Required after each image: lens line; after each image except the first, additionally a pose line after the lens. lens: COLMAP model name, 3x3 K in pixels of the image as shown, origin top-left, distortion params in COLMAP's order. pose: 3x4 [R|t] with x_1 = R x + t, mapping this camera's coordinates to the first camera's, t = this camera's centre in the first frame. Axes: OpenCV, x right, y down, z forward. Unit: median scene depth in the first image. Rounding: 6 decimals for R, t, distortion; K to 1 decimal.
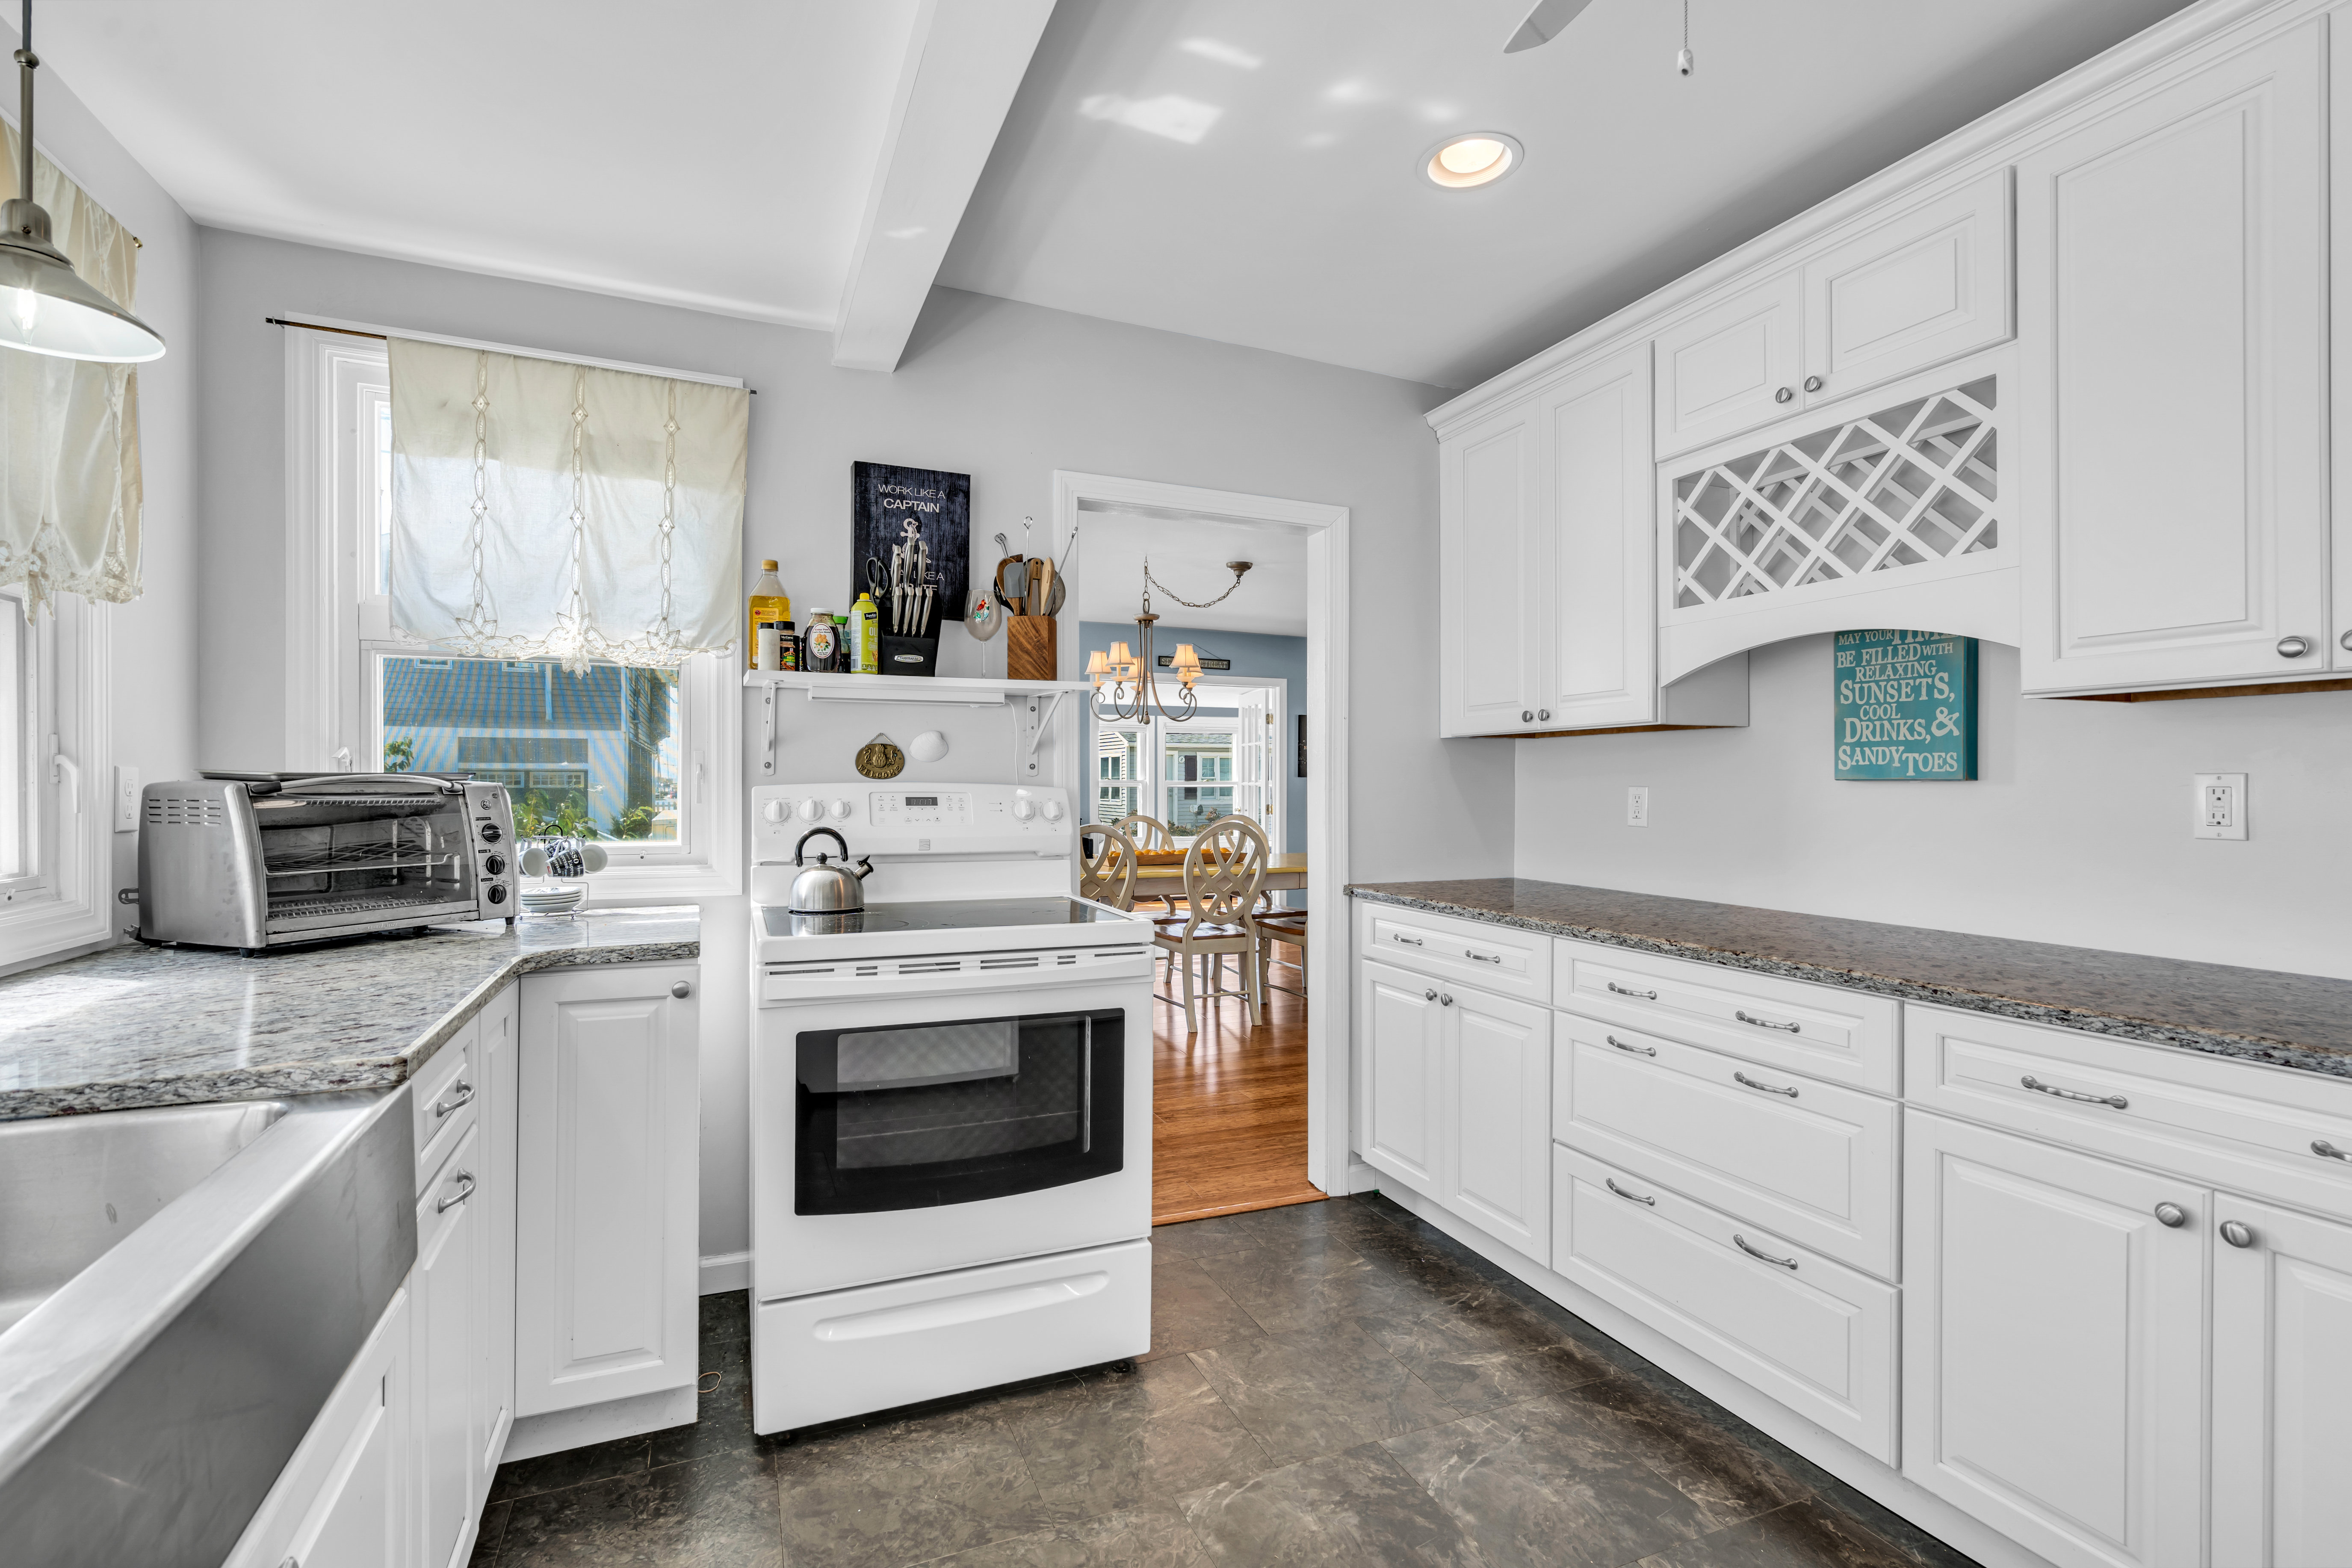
lens RADIAL K [[1049.2, 0, 1143.7], [0, 1049.2, 781.6], [0, 0, 1]] dist [-0.001018, 0.000535]
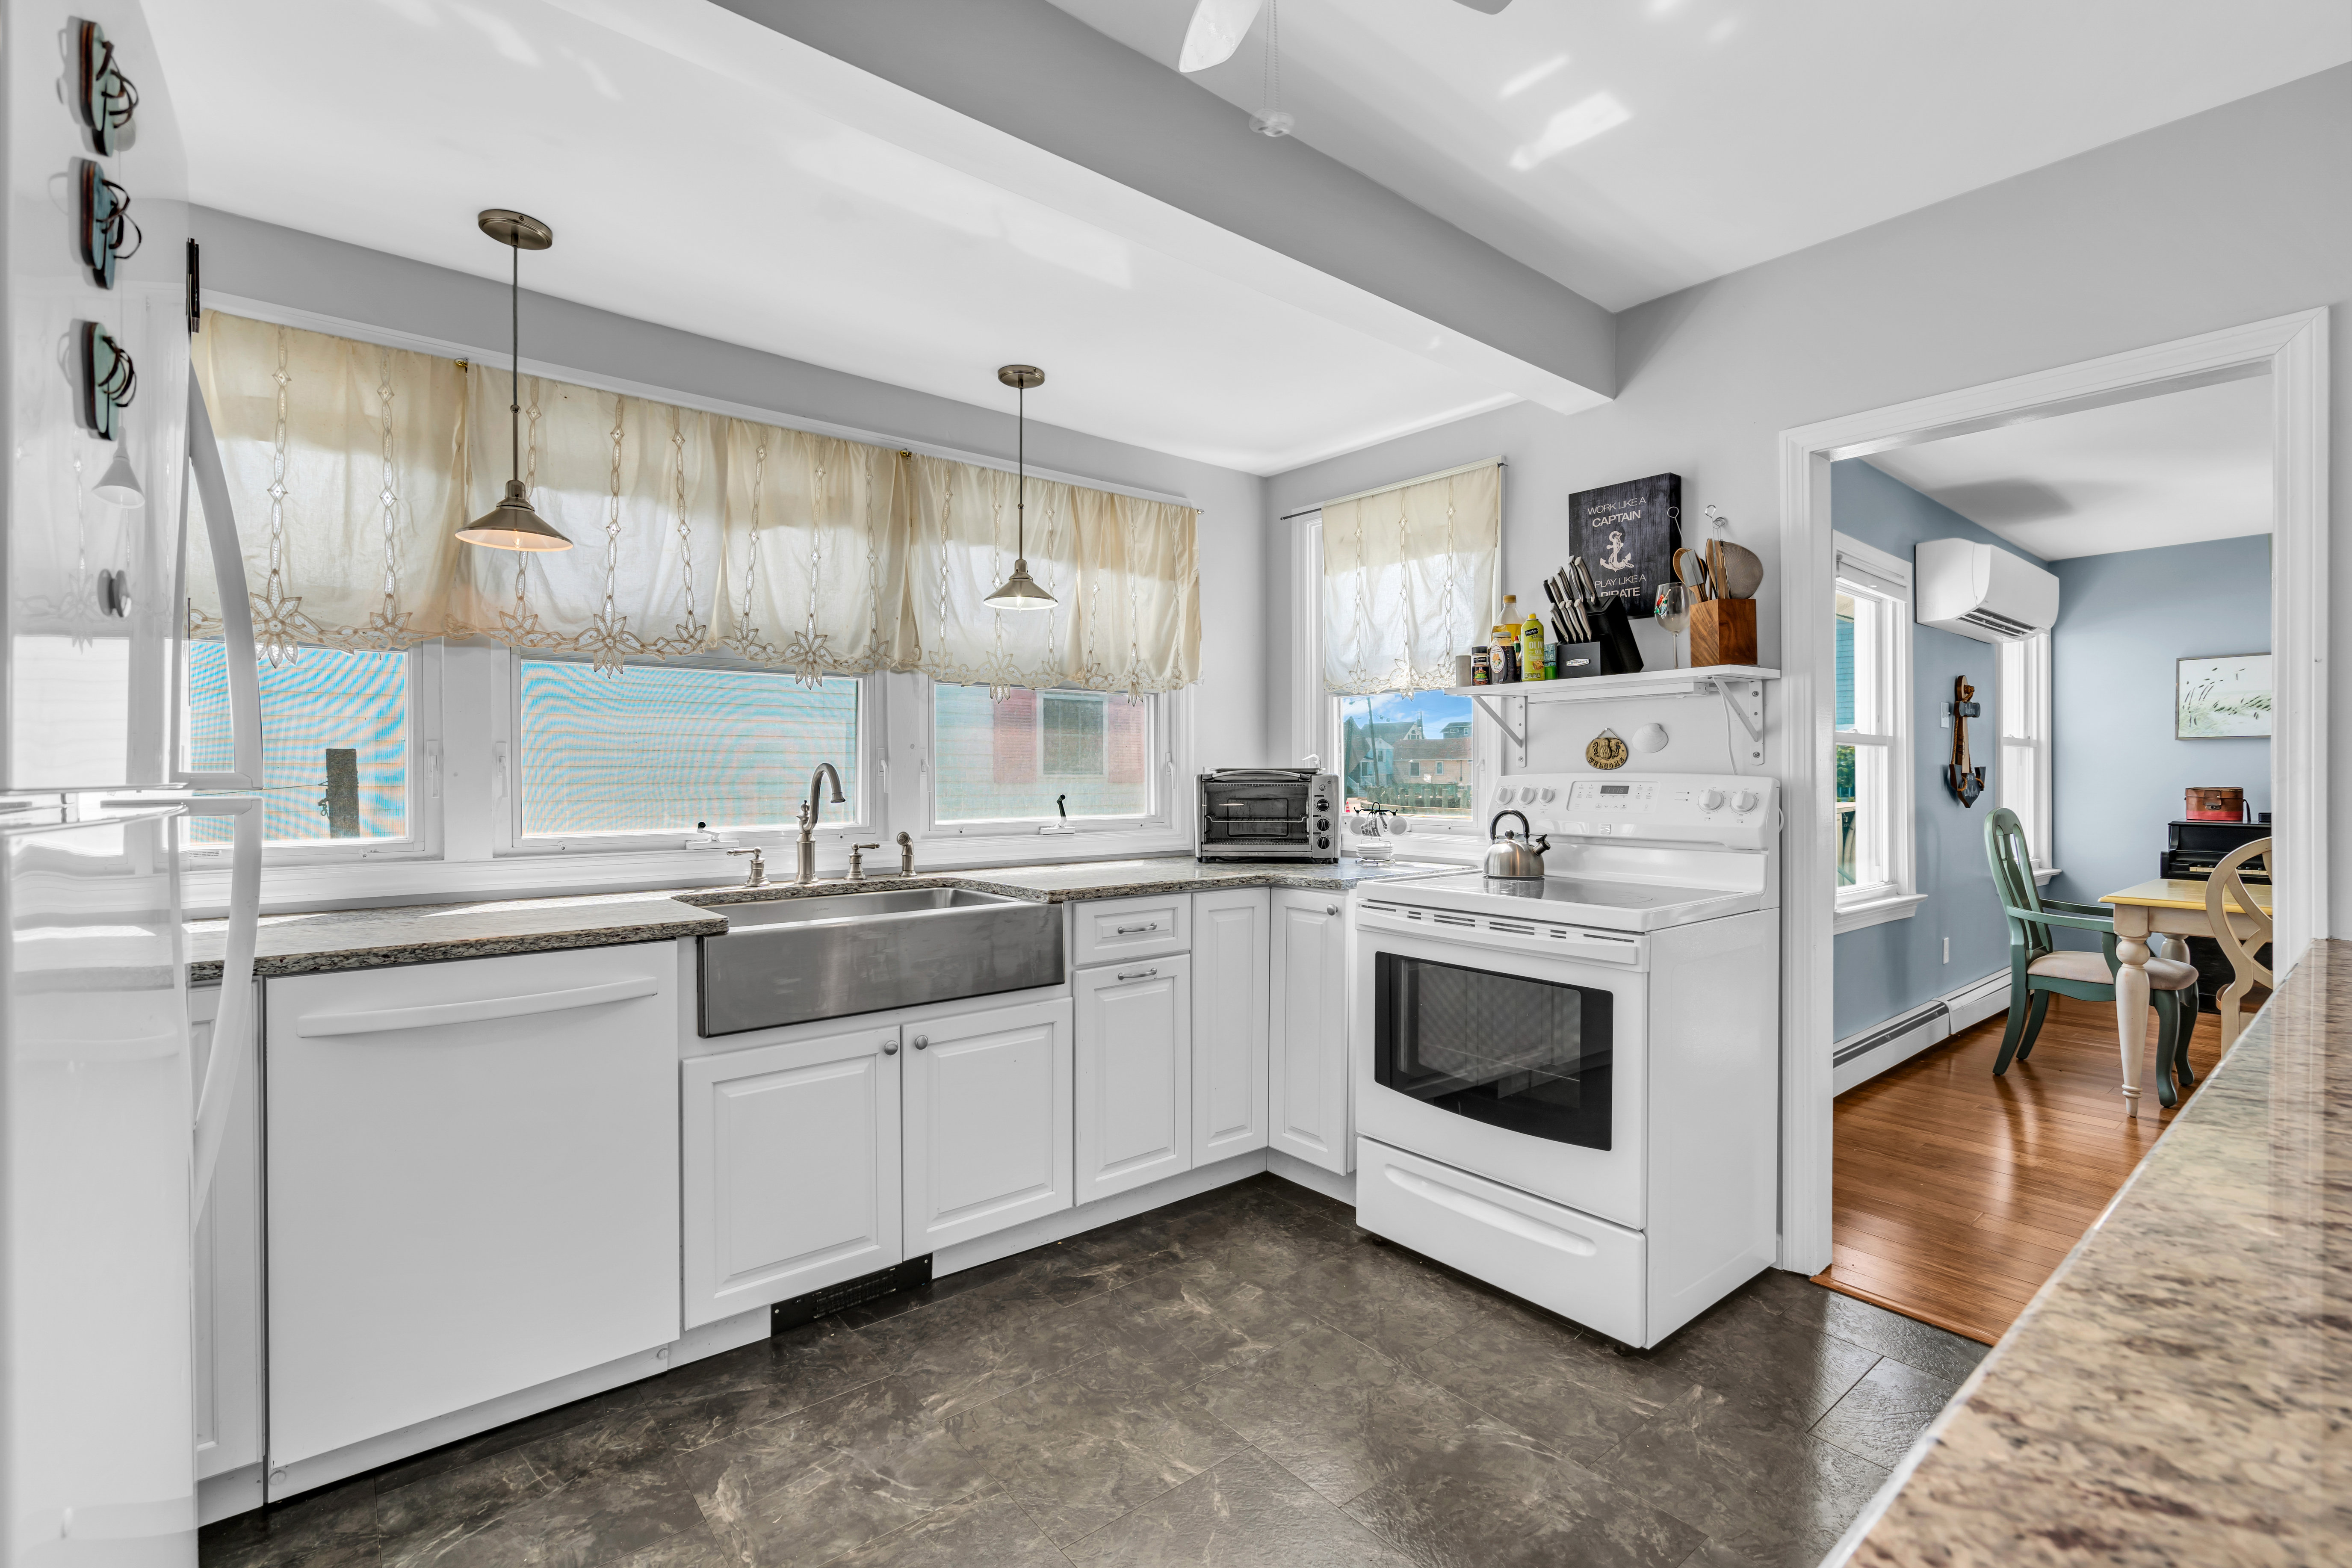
lens RADIAL K [[1032.0, 0, 1195.9], [0, 1032.0, 771.8], [0, 0, 1]] dist [-0.000897, 0.000046]
pose [[0.310649, -0.007634, -0.950494, 0.725465], [0.002704, 0.999971, -0.007148, 0.007315], [0.950521, -0.000350, 0.310661, 0.274684]]
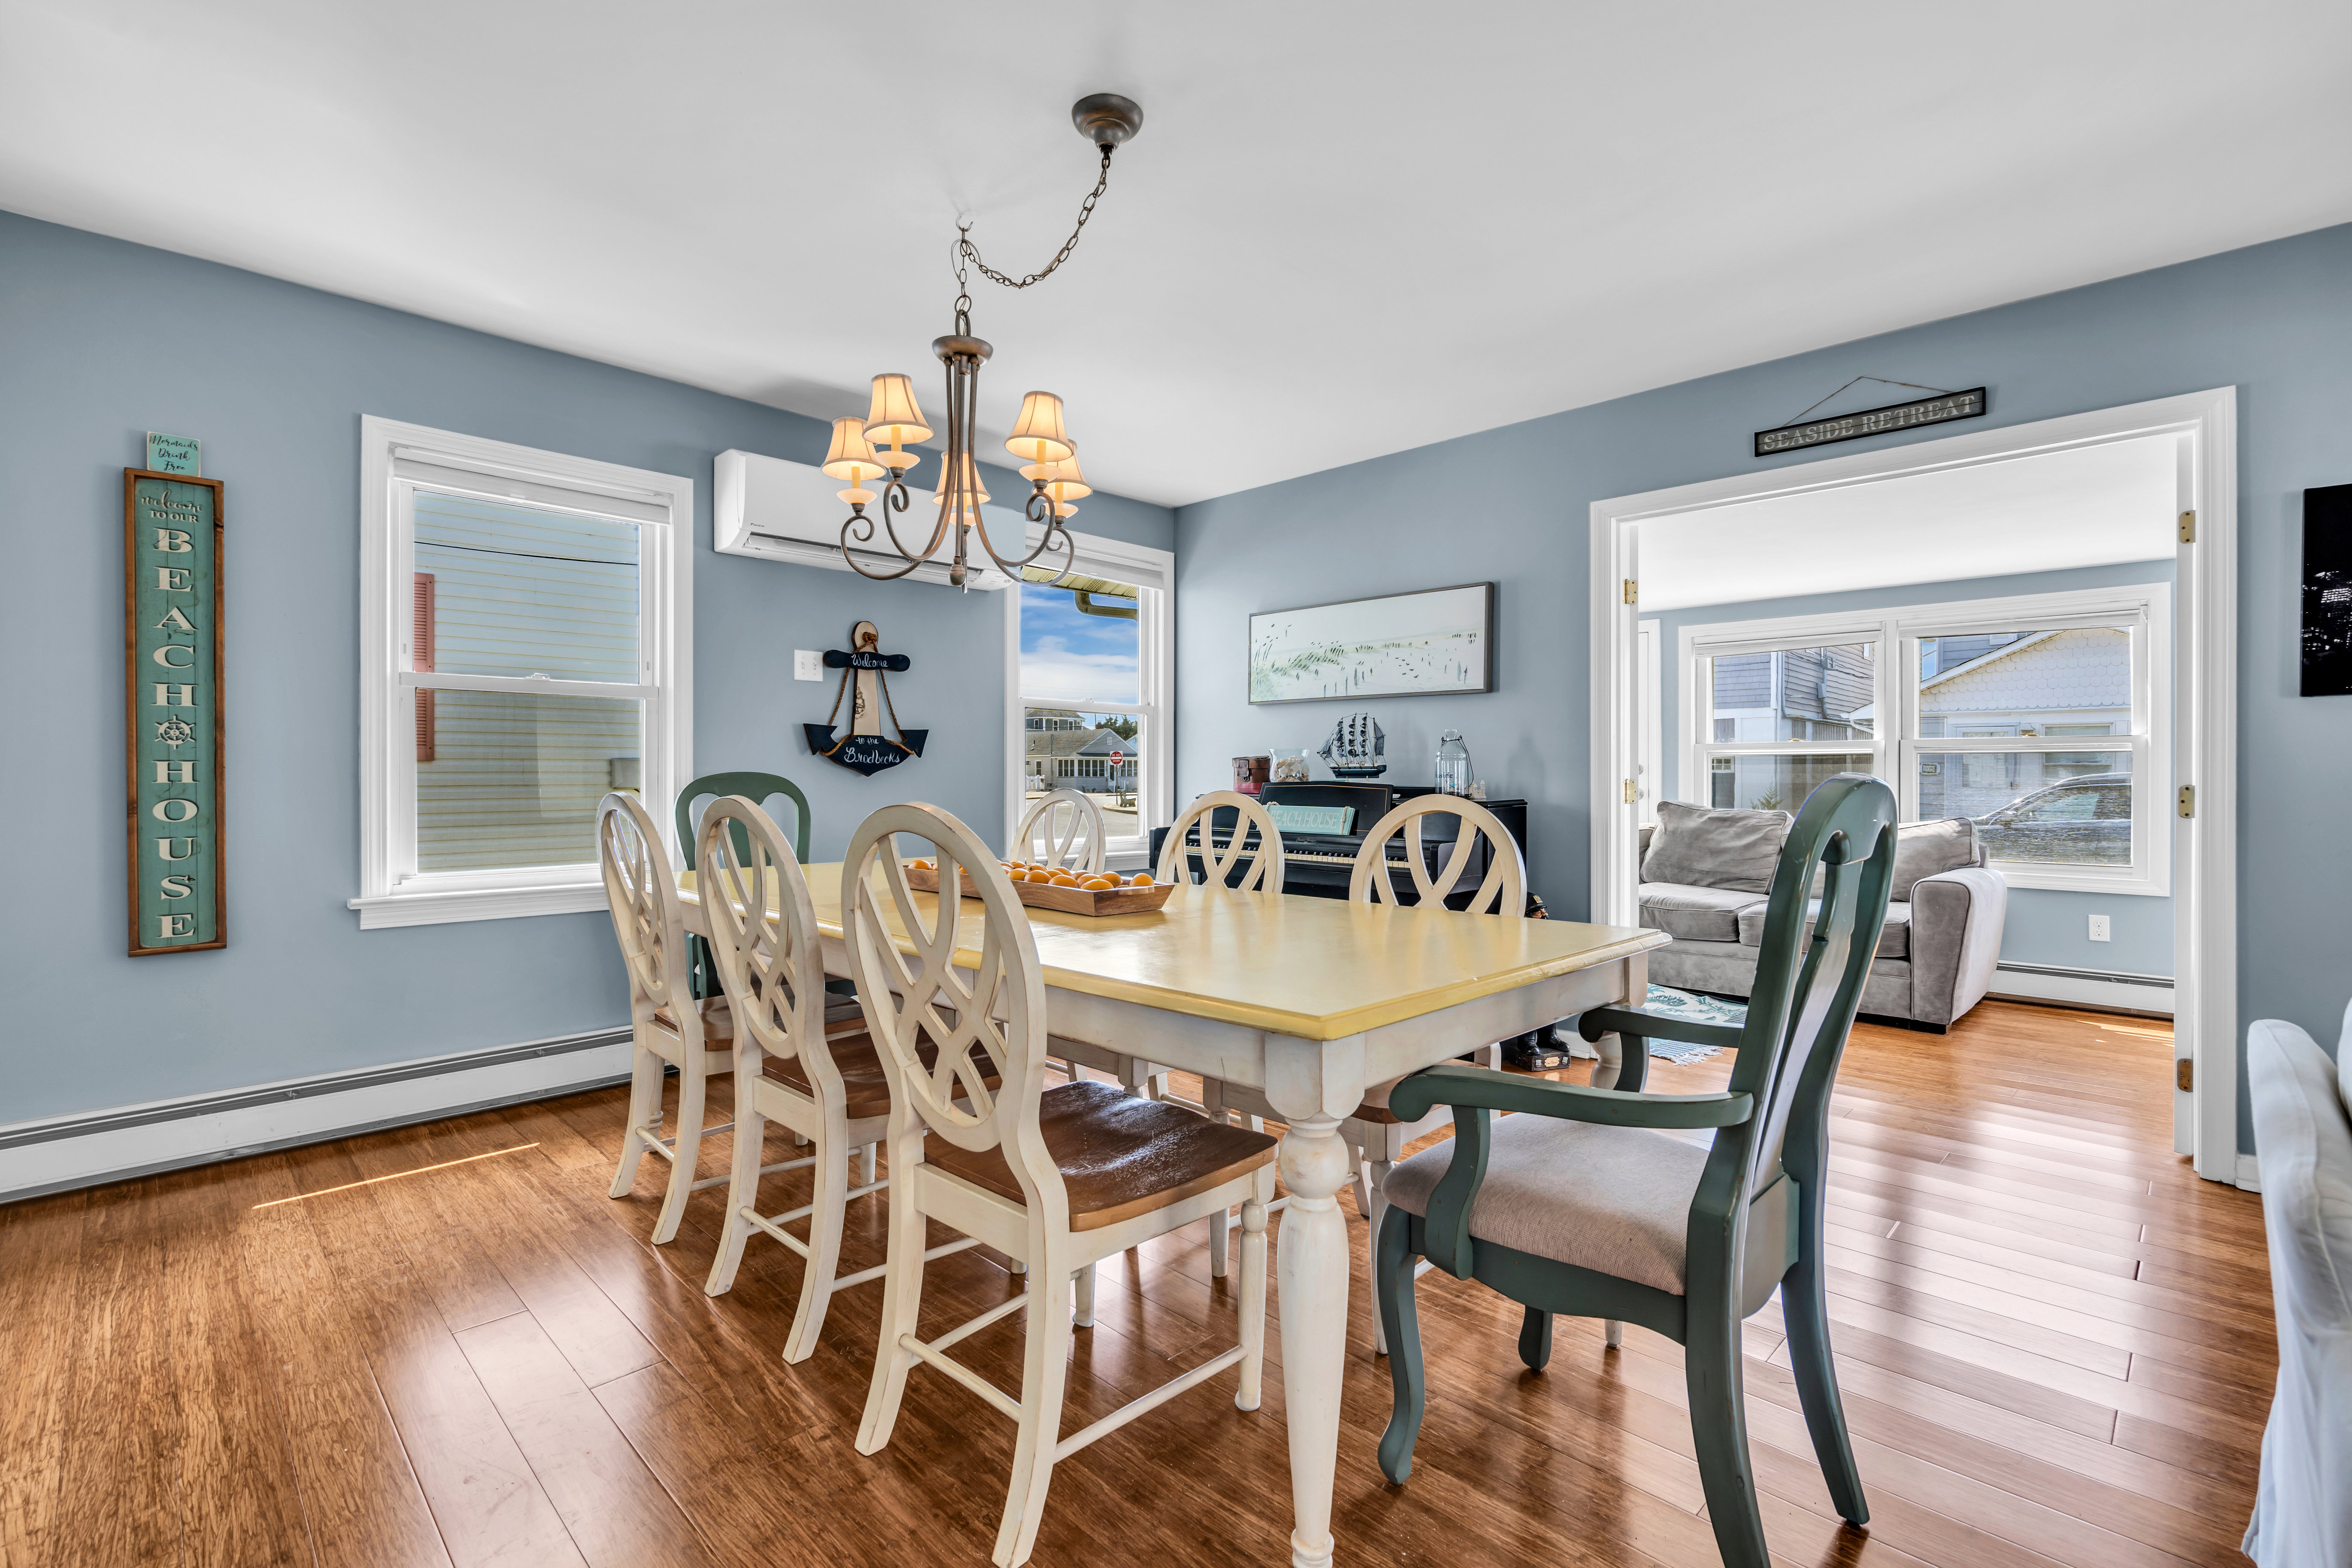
lens RADIAL K [[1032.0, 0, 1195.9], [0, 1032.0, 771.8], [0, 0, 1]] dist [-0.000897, 0.000046]
pose [[0.401570, -0.002784, -0.915824, 1.089837], [0.001683, 0.999996, -0.002302, 0.067924], [0.915827, -0.000617, 0.401573, 2.244503]]
